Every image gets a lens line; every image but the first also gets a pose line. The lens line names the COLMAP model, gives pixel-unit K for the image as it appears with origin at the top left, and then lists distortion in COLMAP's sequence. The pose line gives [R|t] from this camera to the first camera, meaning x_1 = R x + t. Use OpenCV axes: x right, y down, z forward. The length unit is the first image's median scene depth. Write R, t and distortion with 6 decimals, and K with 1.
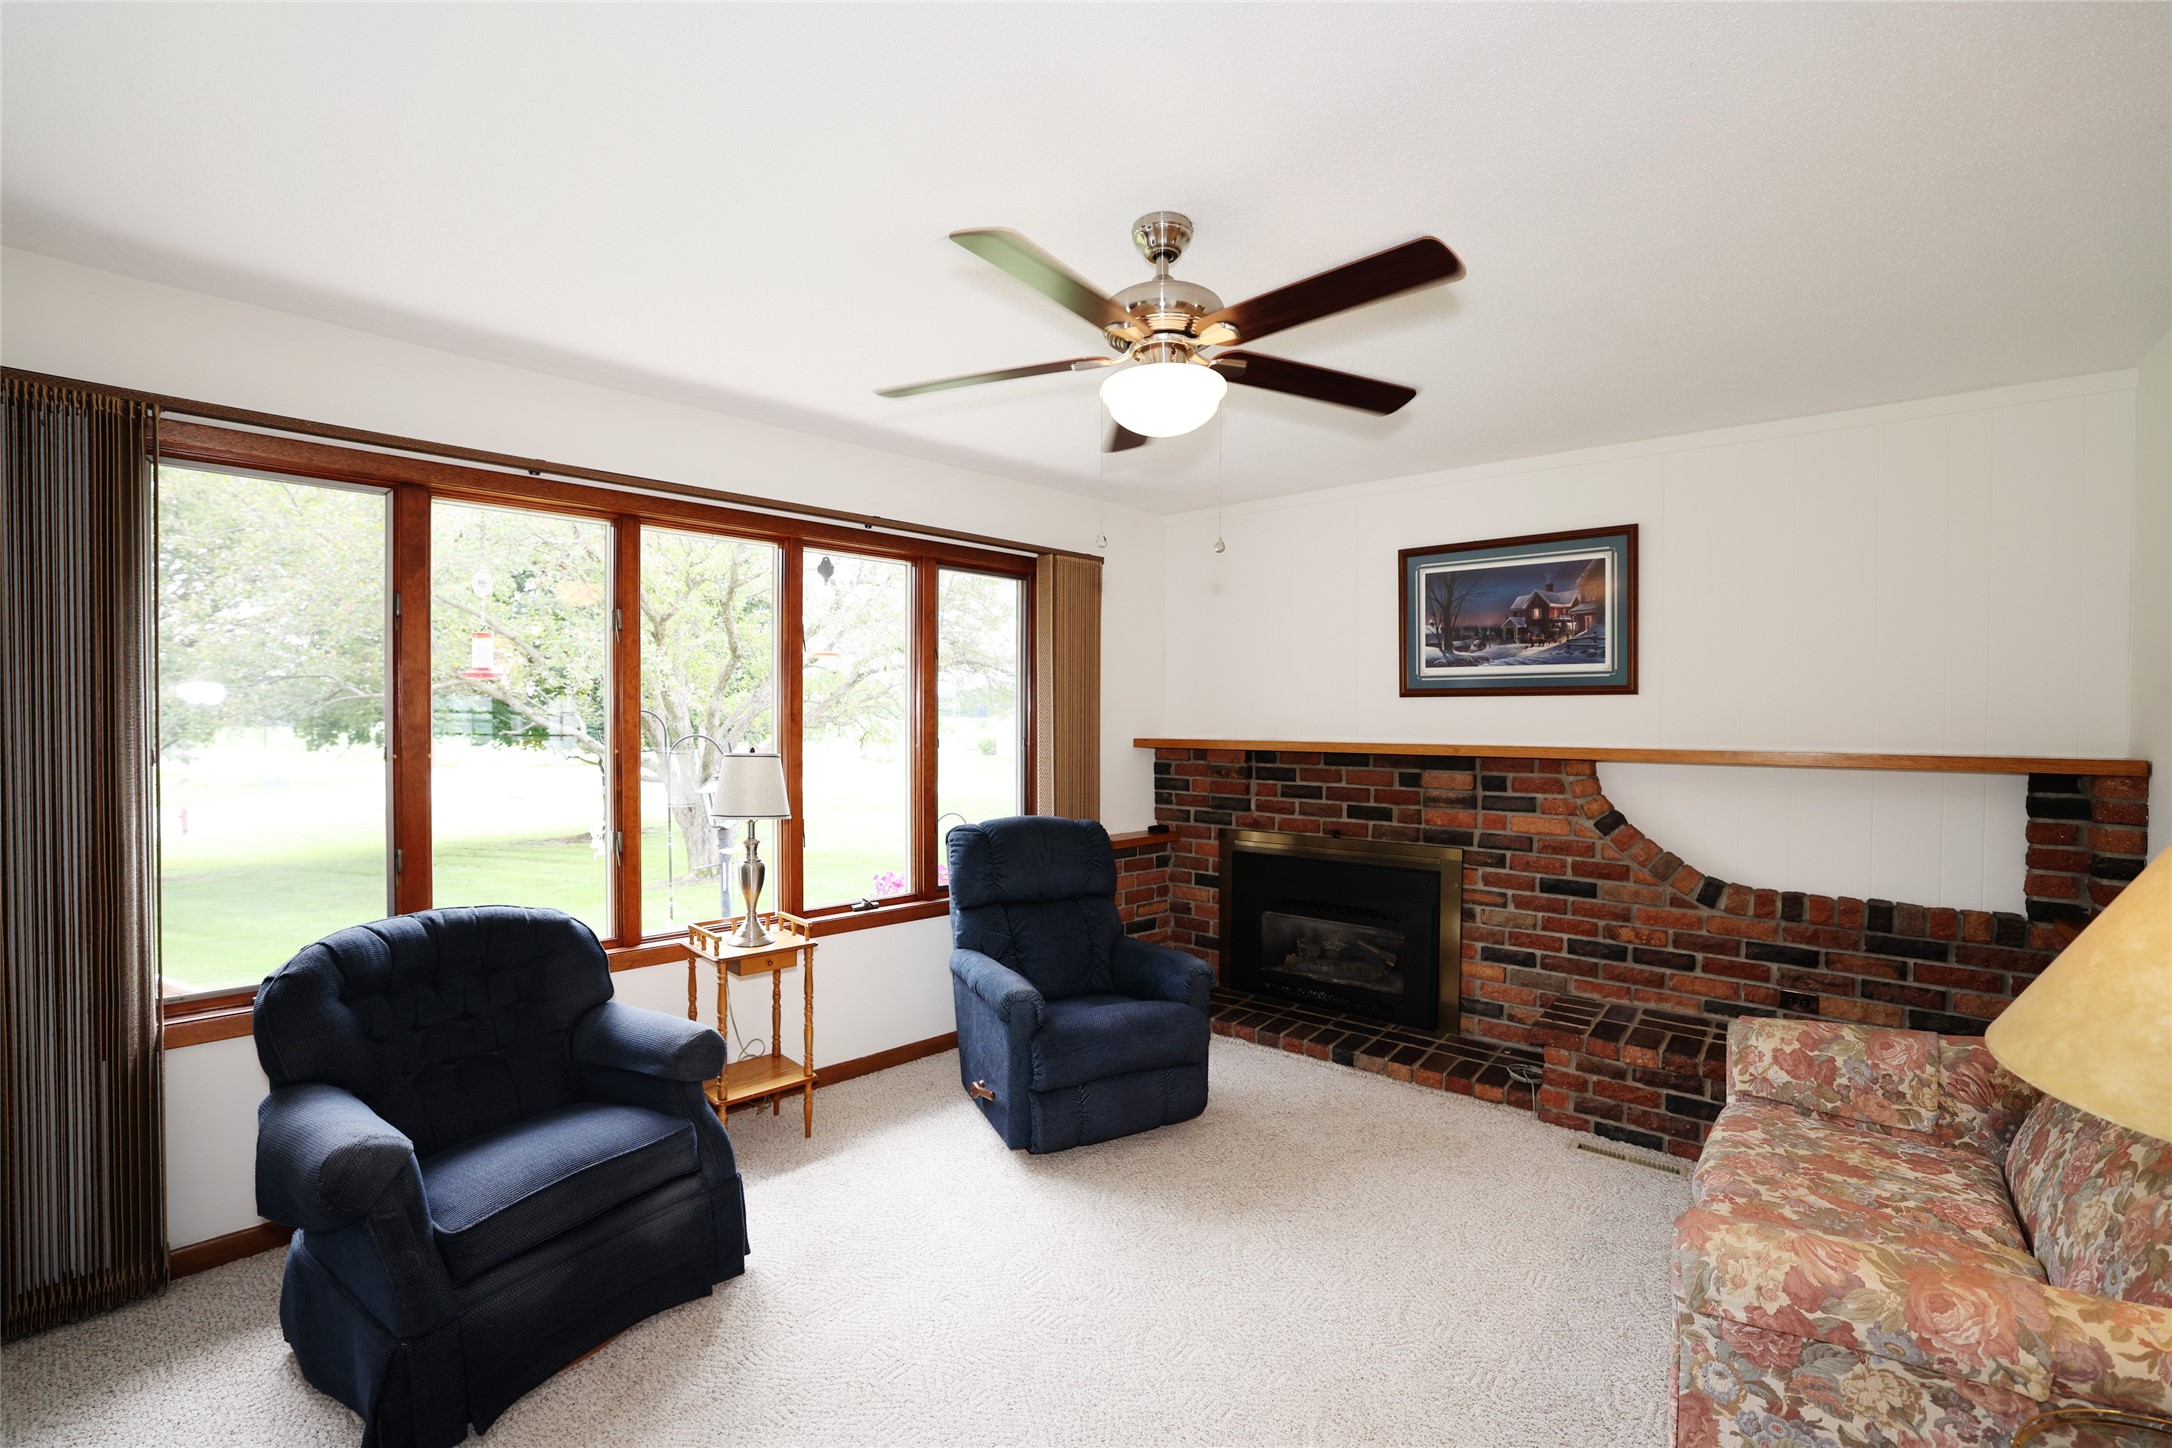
lens RADIAL K [[927.2, 0, 1081.8], [0, 927.2, 734.4], [0, 0, 1]] dist [-0.045877, 0.017303]
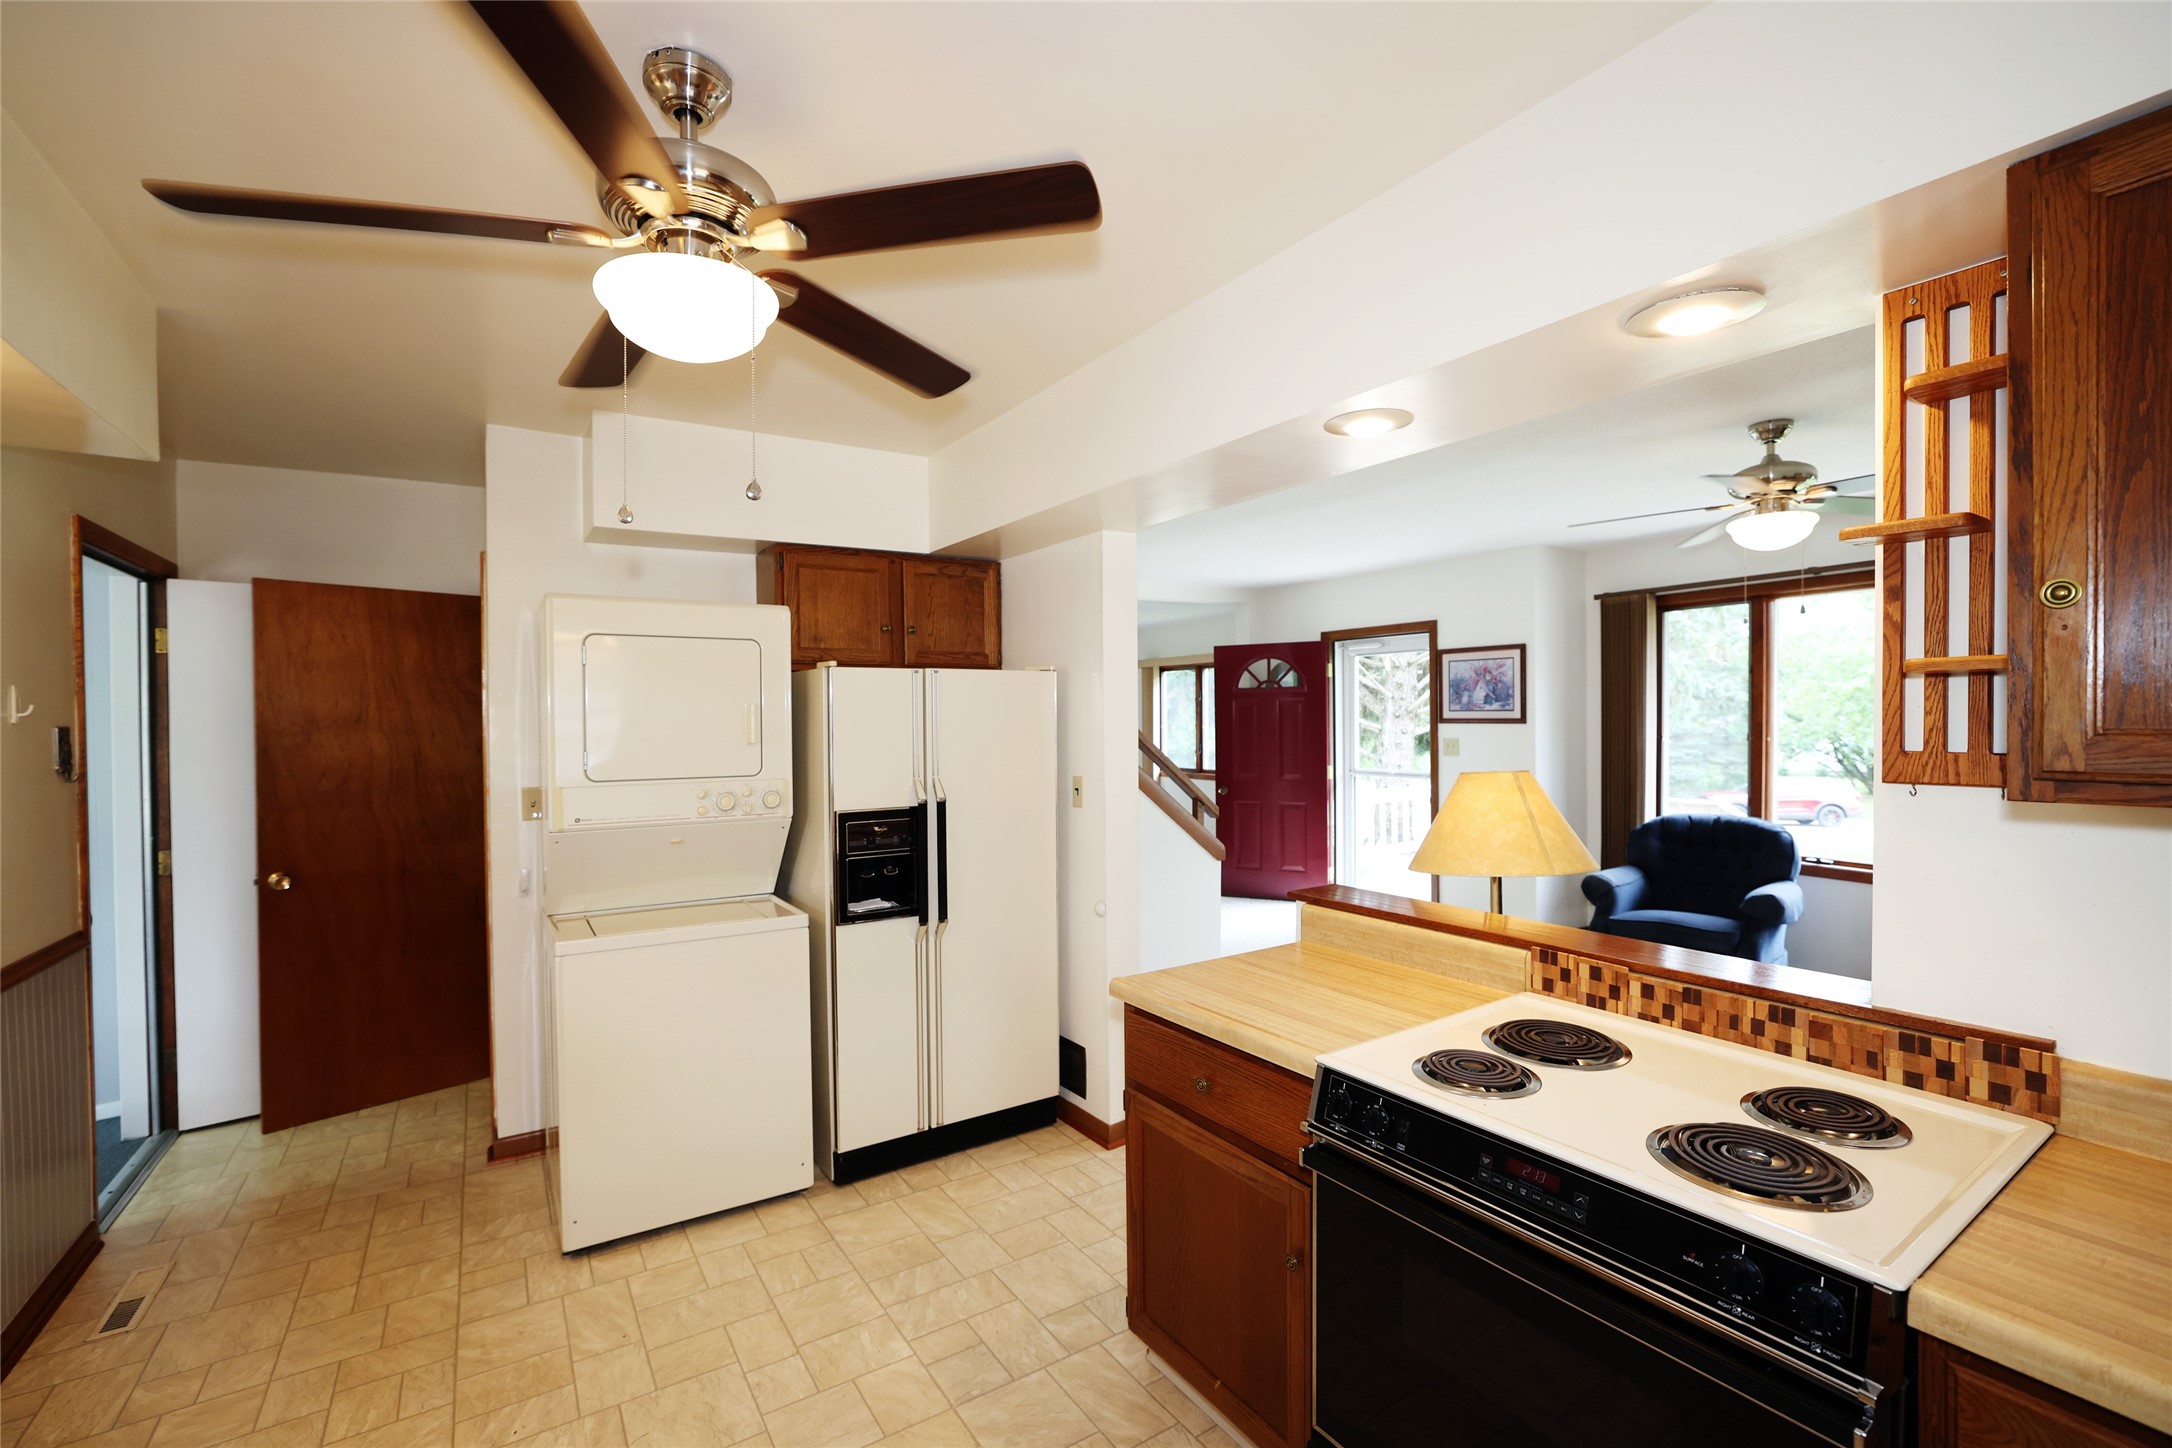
lens RADIAL K [[927.2, 0, 1081.8], [0, 927.2, 734.4], [0, 0, 1]] dist [-0.045877, 0.017303]
pose [[-0.310695, 0.017357, -0.950351, 1.110018], [-0.011493, 0.999692, 0.022016, -0.006026], [0.950440, 0.017762, -0.310399, 0.177770]]
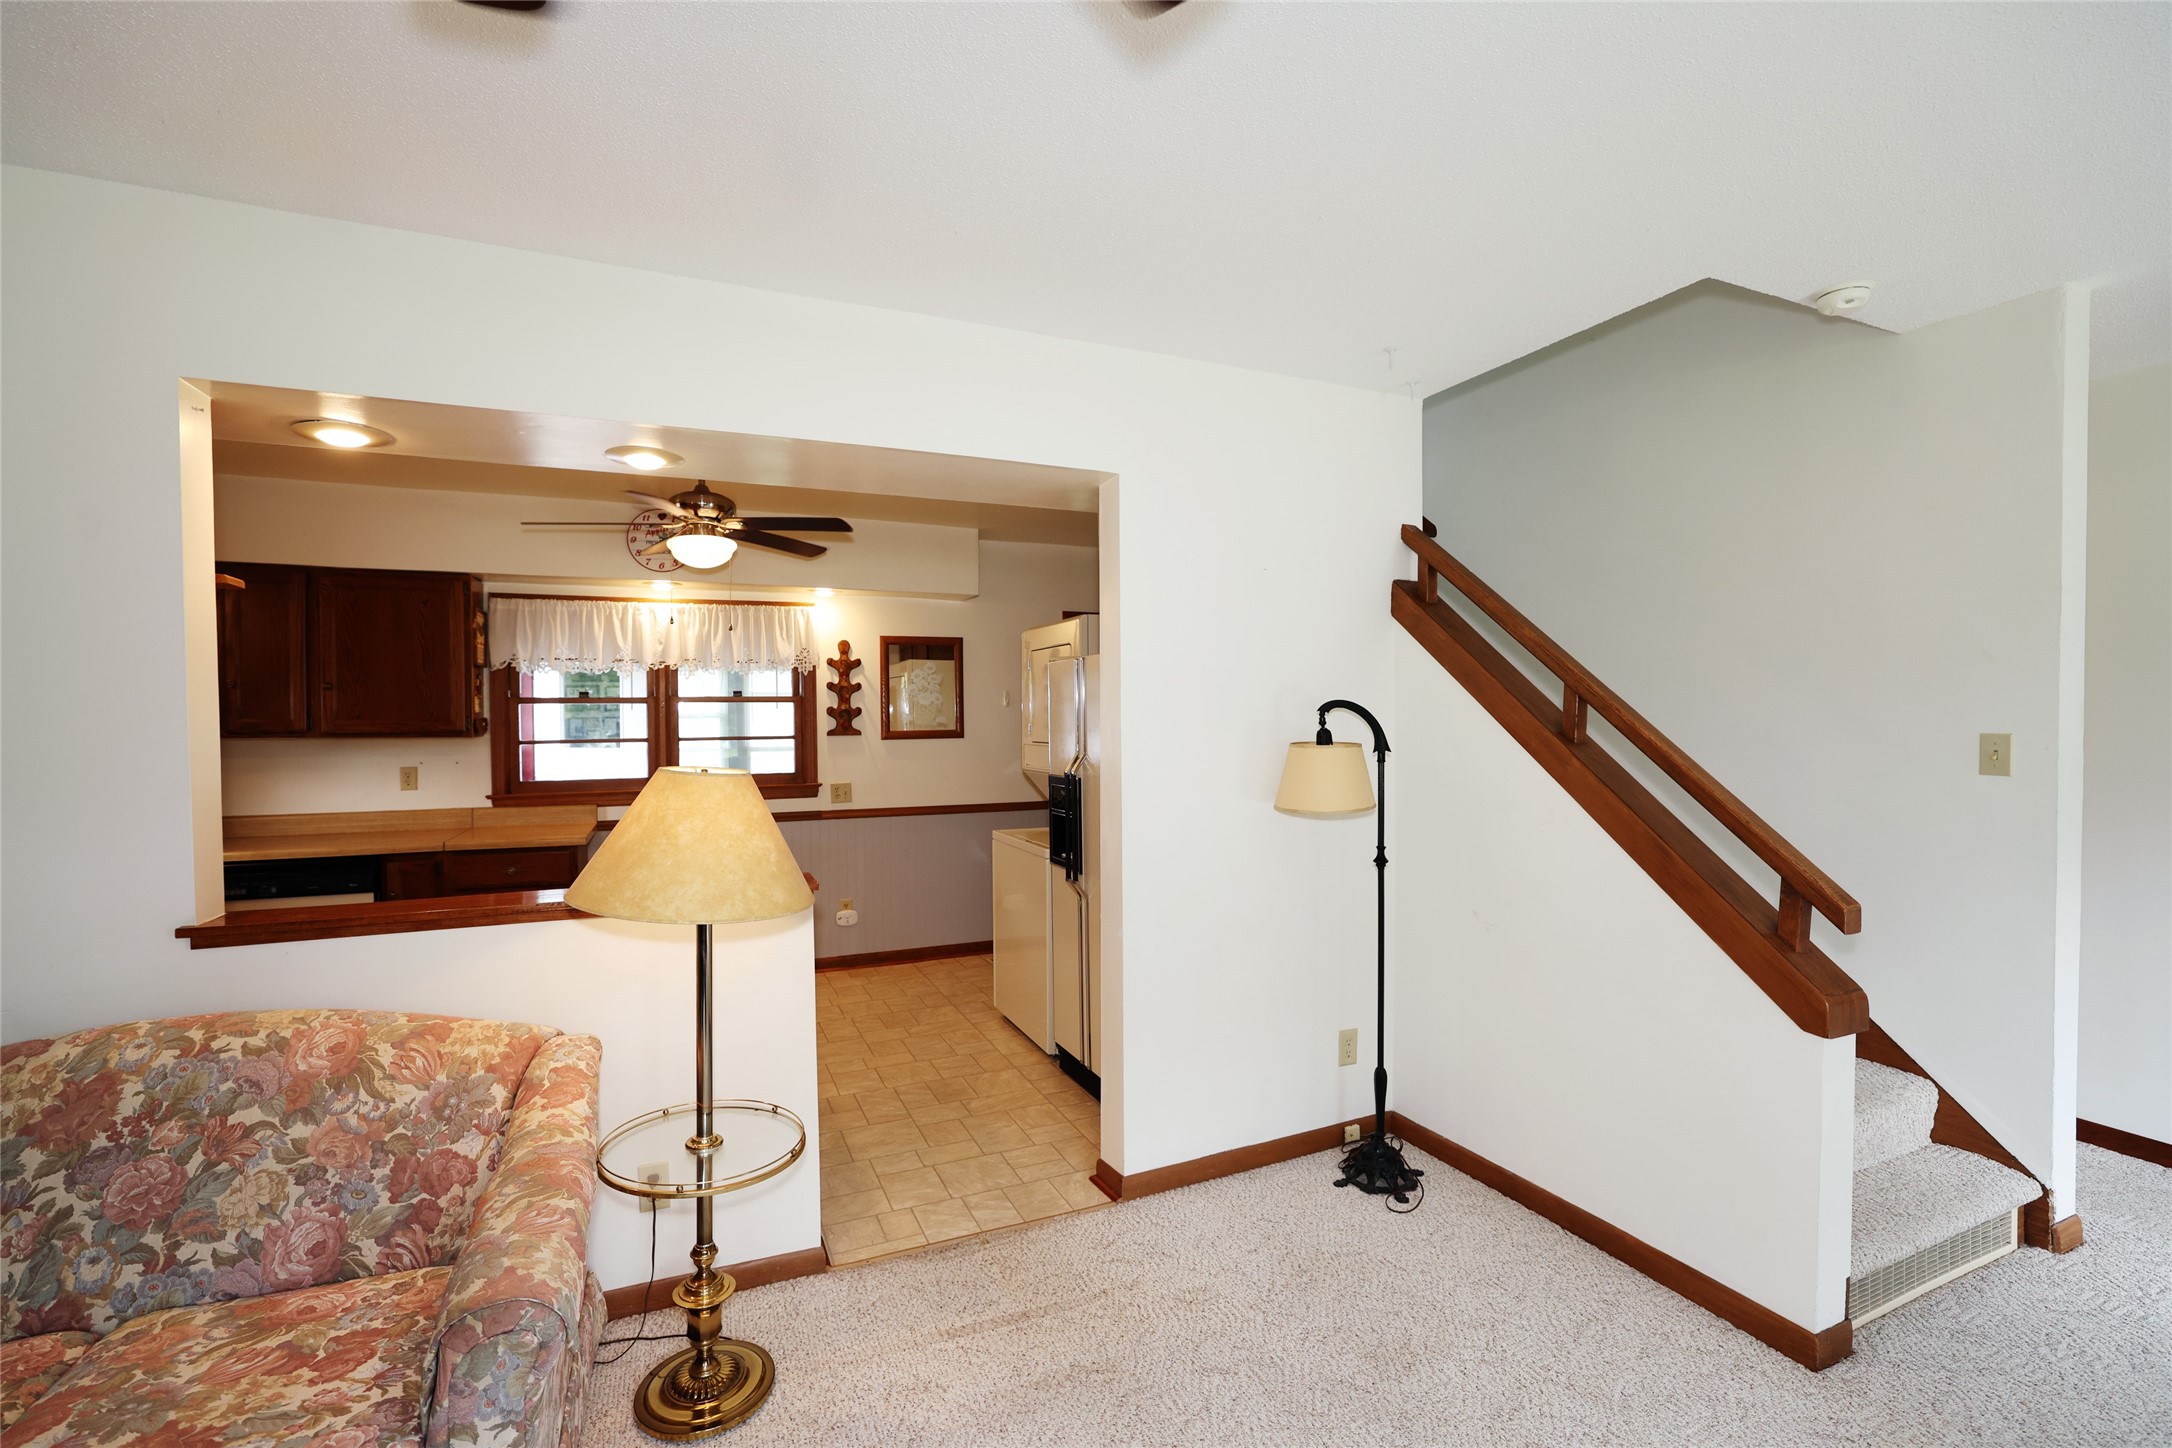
lens RADIAL K [[927.2, 0, 1081.8], [0, 927.2, 734.4], [0, 0, 1]] dist [-0.045877, 0.017303]
pose [[-0.885335, 0.002863, 0.464944, -0.070931], [0.019178, 0.999355, 0.030366, 0.009991], [-0.464557, 0.035801, -0.884819, 0.611249]]
